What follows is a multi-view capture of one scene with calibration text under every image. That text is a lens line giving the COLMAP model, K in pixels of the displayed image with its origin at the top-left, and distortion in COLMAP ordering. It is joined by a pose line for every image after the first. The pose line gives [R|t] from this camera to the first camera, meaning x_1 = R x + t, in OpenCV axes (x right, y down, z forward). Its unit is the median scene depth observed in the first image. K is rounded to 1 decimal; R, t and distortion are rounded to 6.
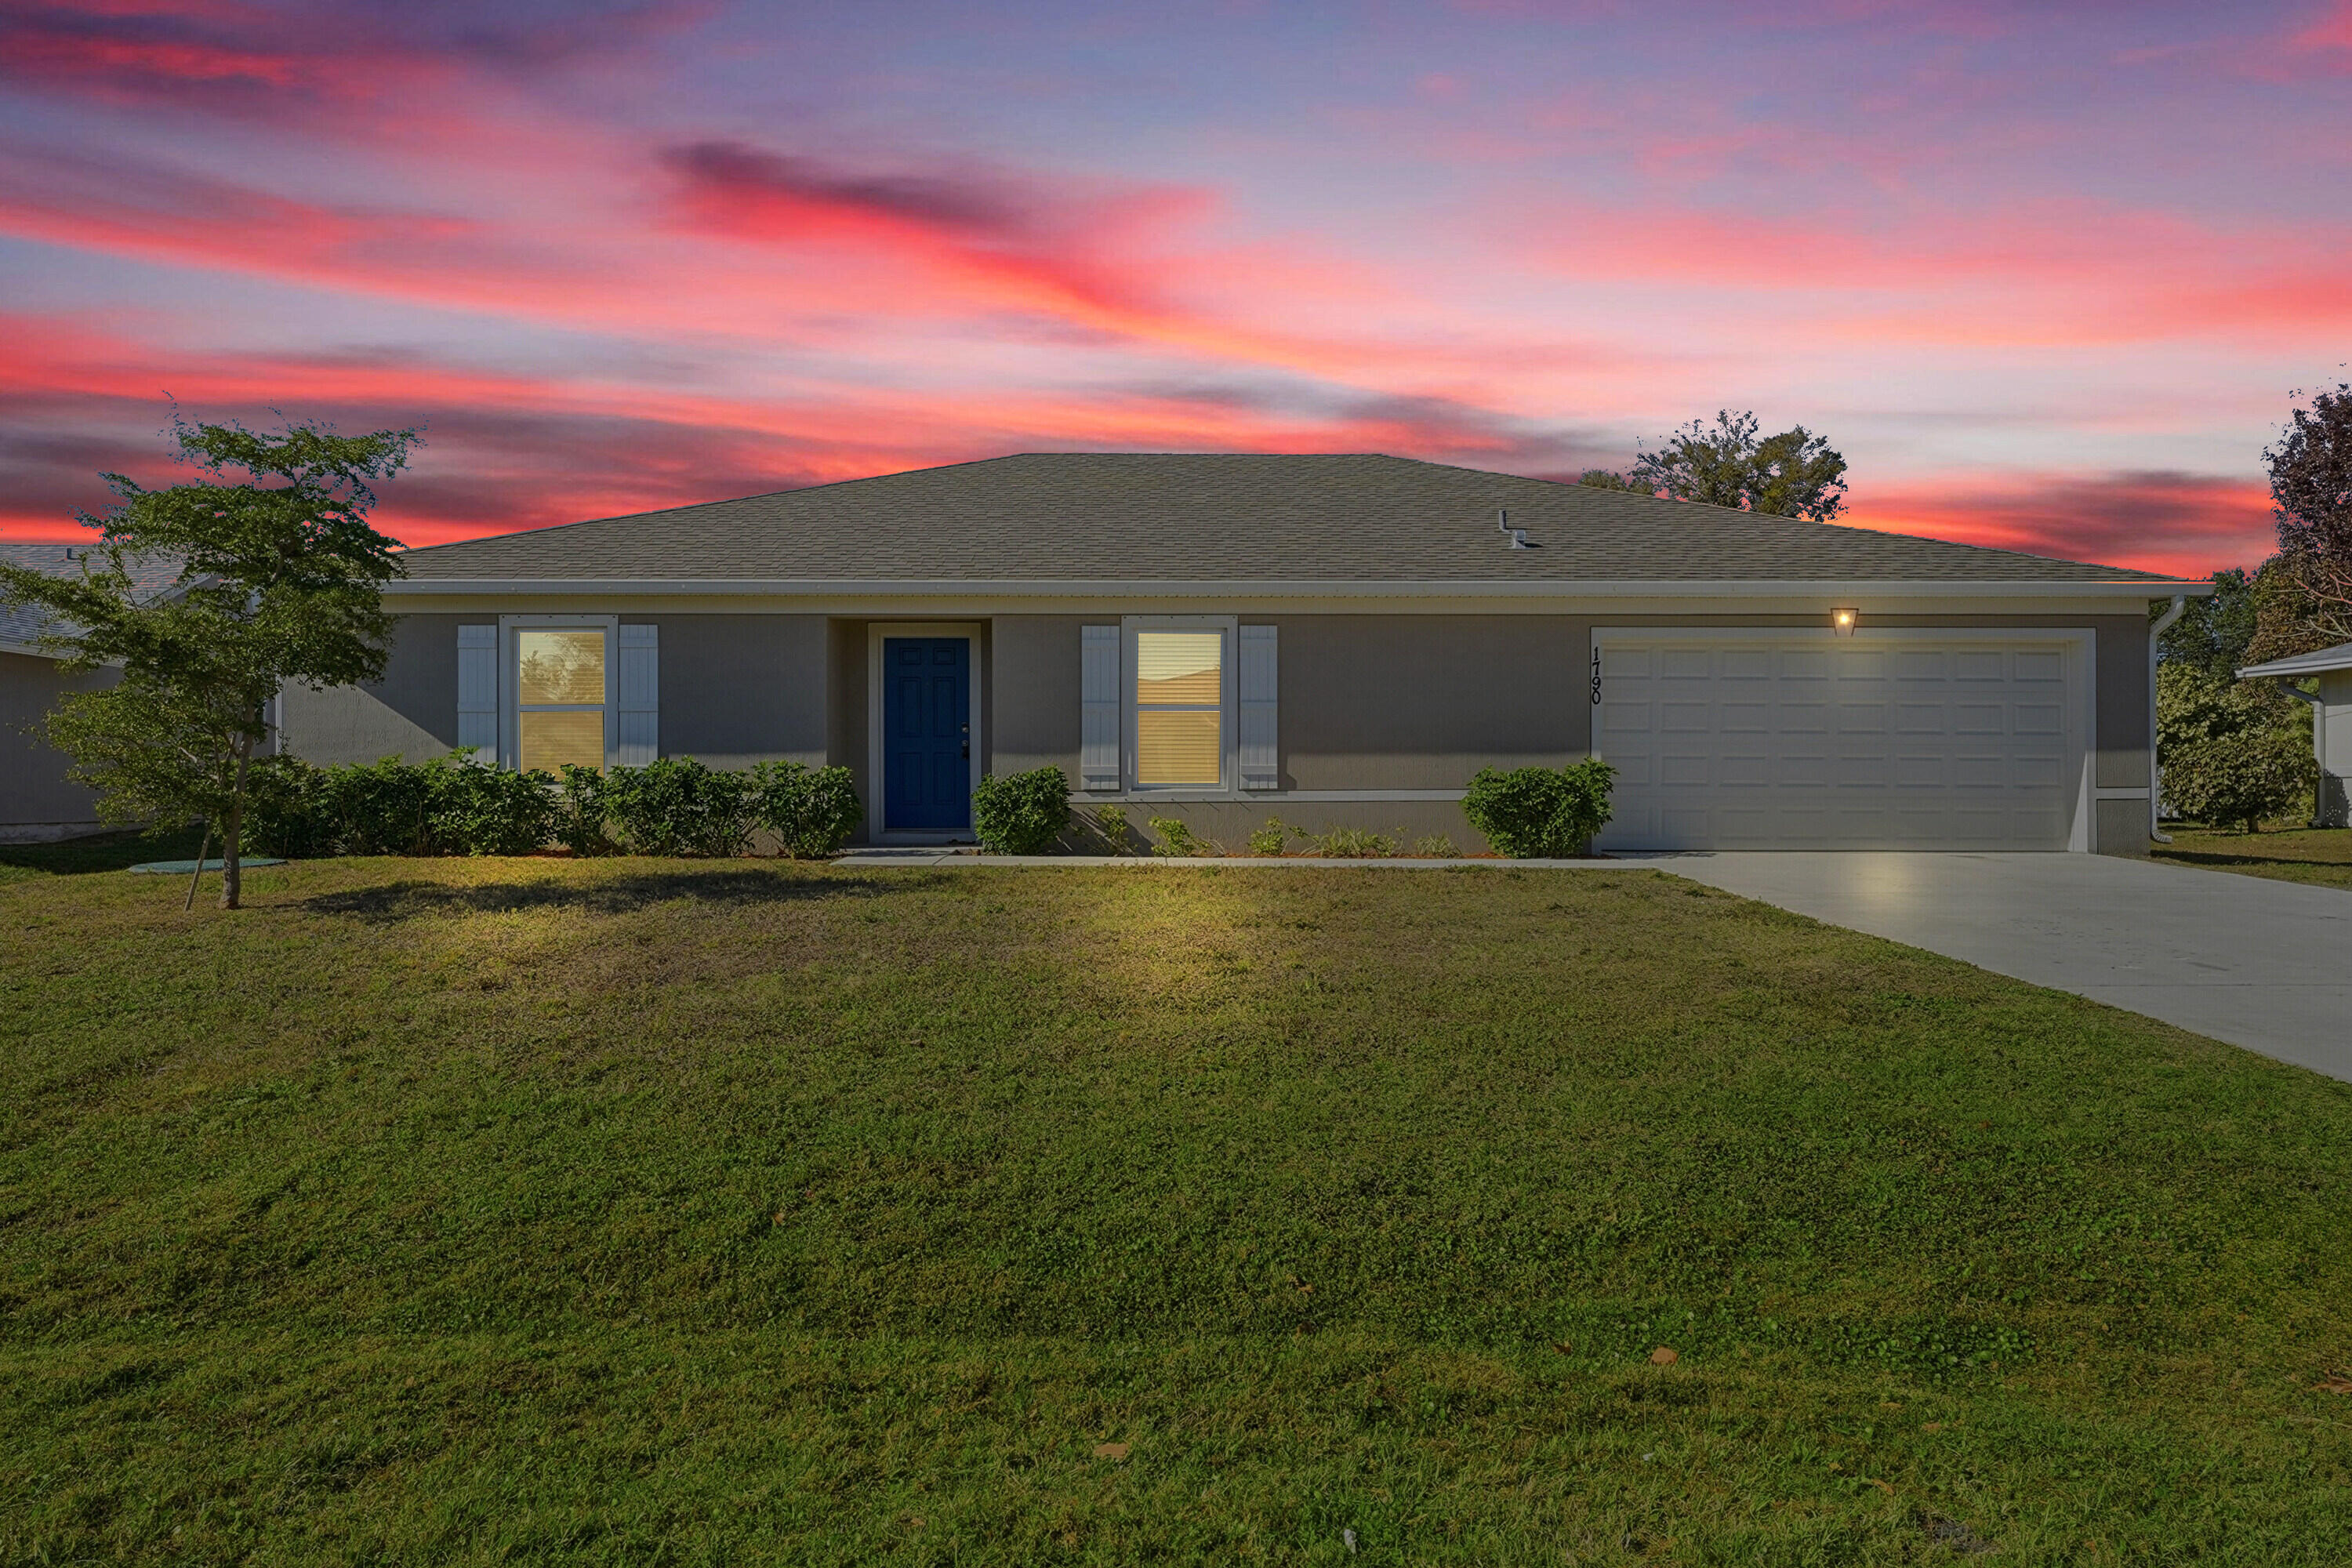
lens RADIAL K [[1415.6, 0, 1176.0], [0, 1415.6, 784.0], [0, 0, 1]] dist [-0.027001, -0.000295]
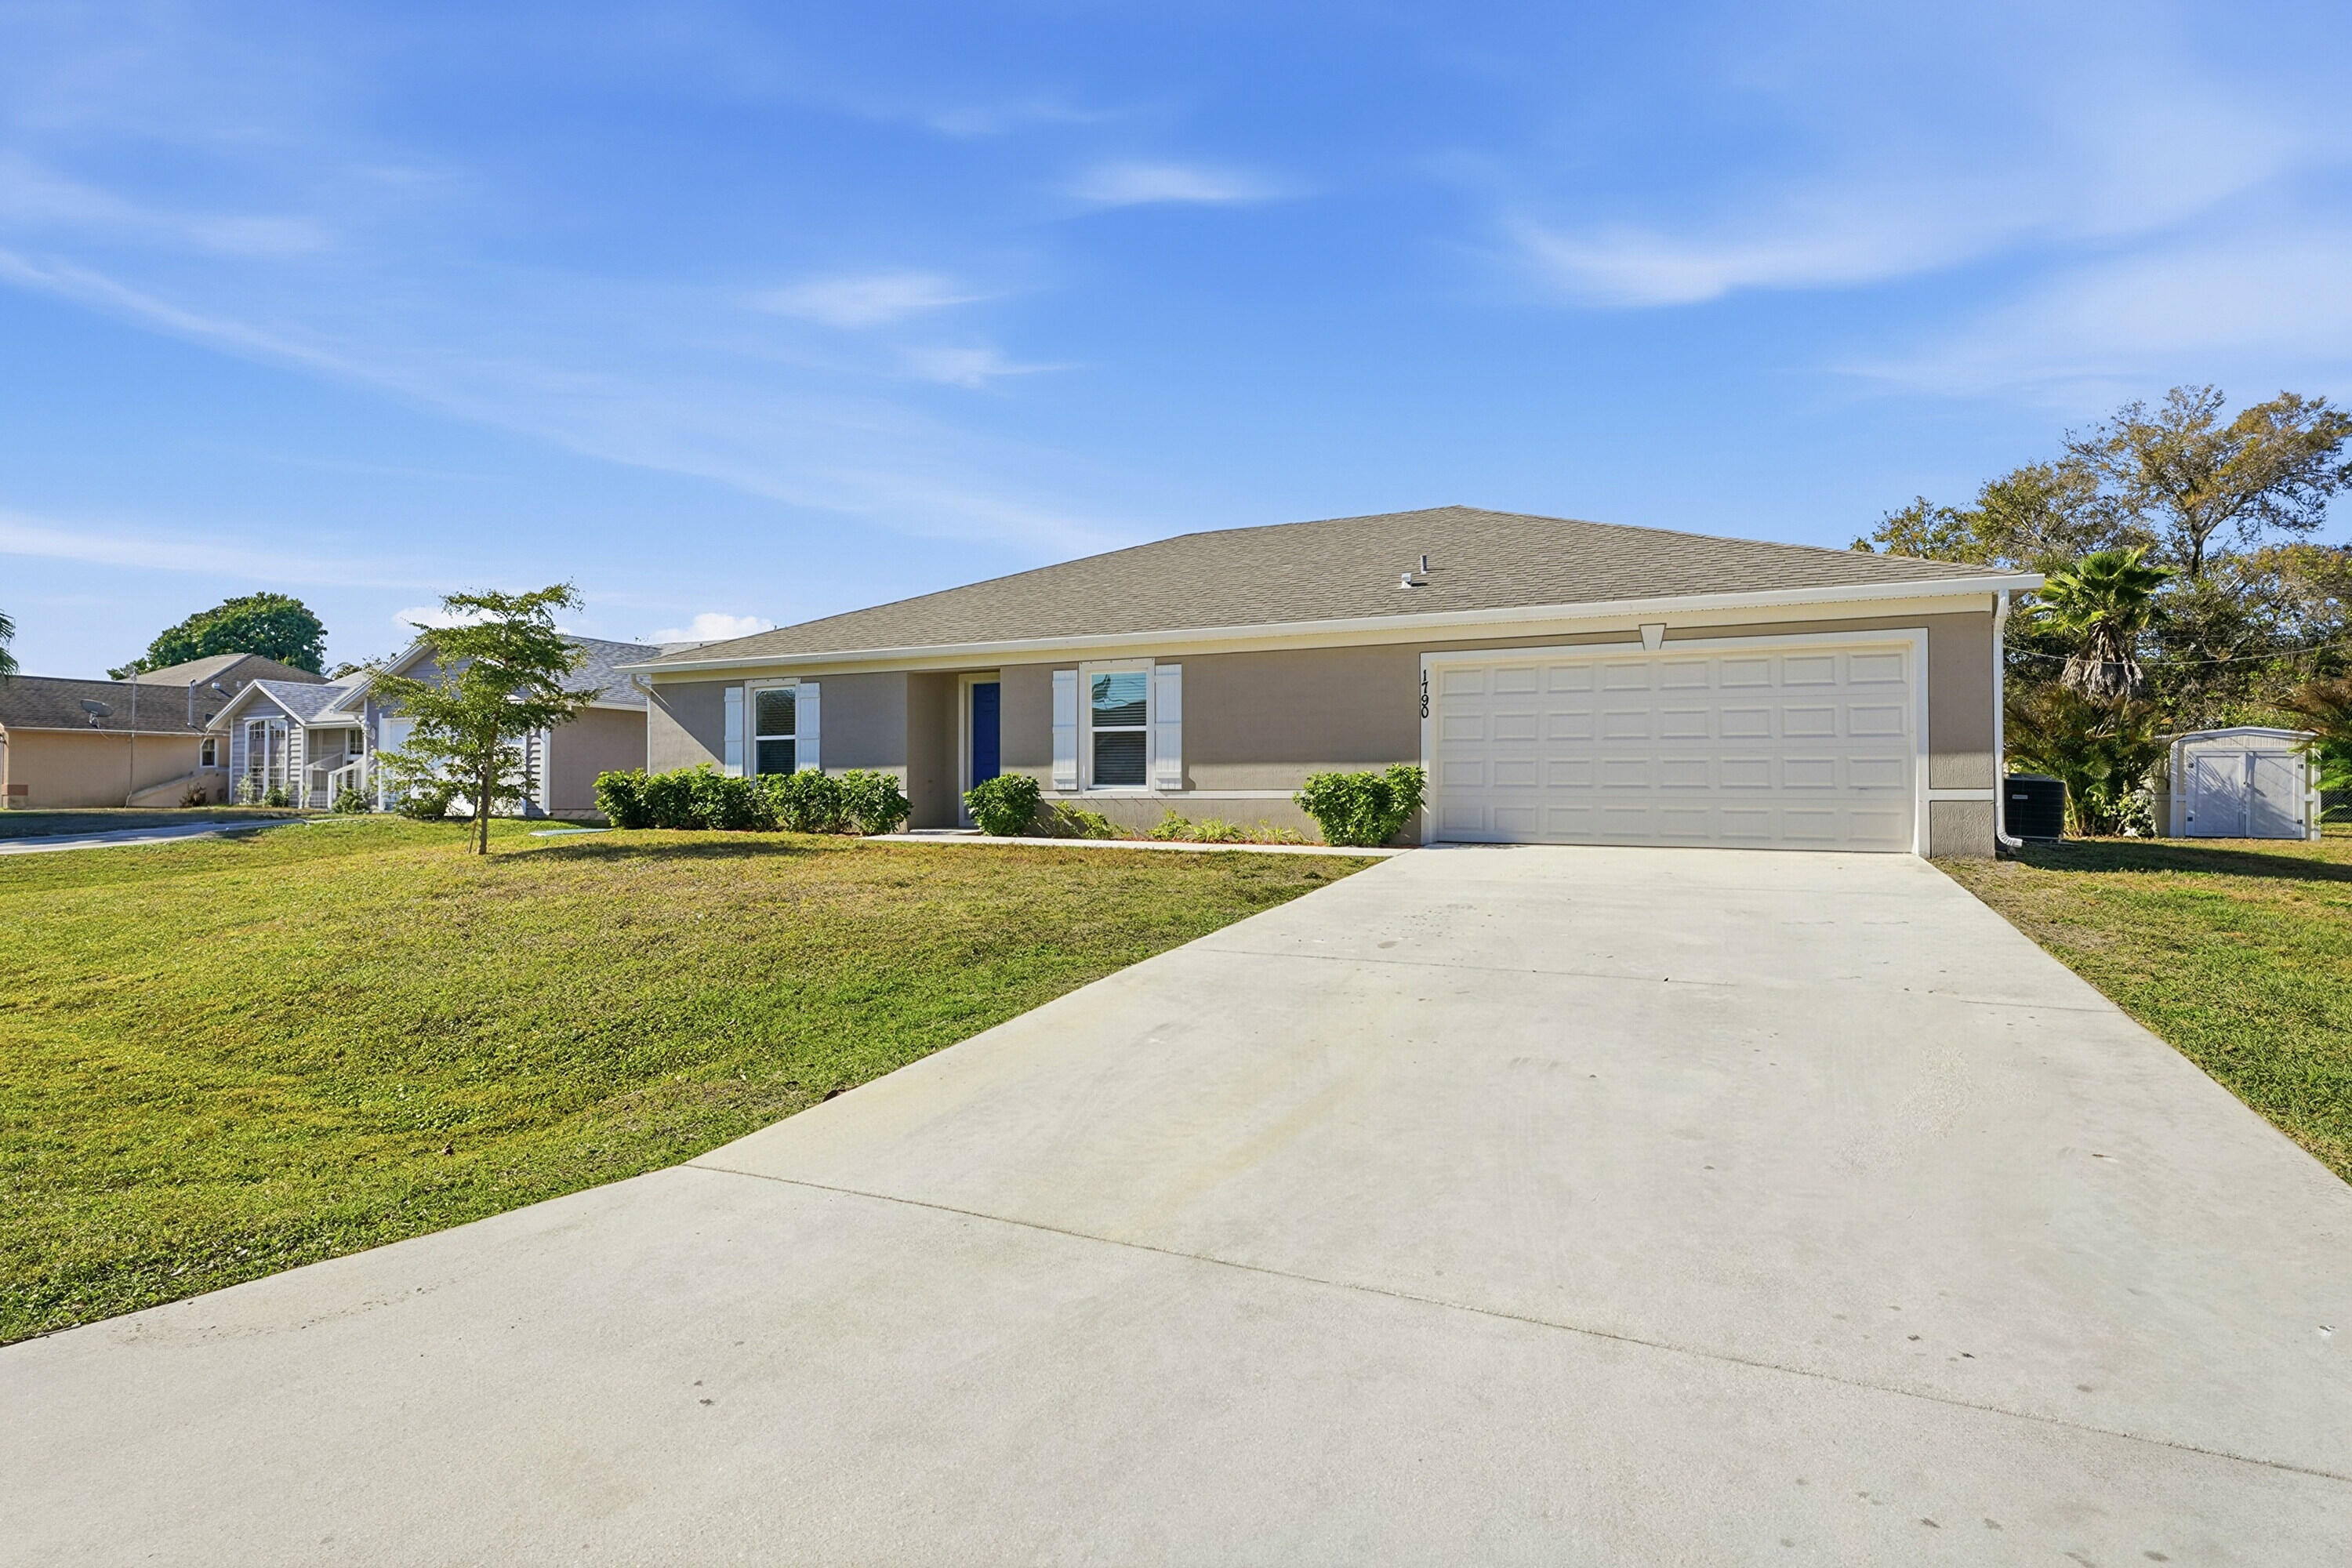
lens RADIAL K [[1185.8, 0, 1176.0], [0, 1185.8, 784.0], [0, 0, 1]] dist [-0.042480, 0.024209]
pose [[0.895154, -0.001316, -0.445754, 0.555318], [0.000979, 0.999999, -0.000986, -0.000361], [0.445755, 0.000446, 0.895155, 0.018749]]
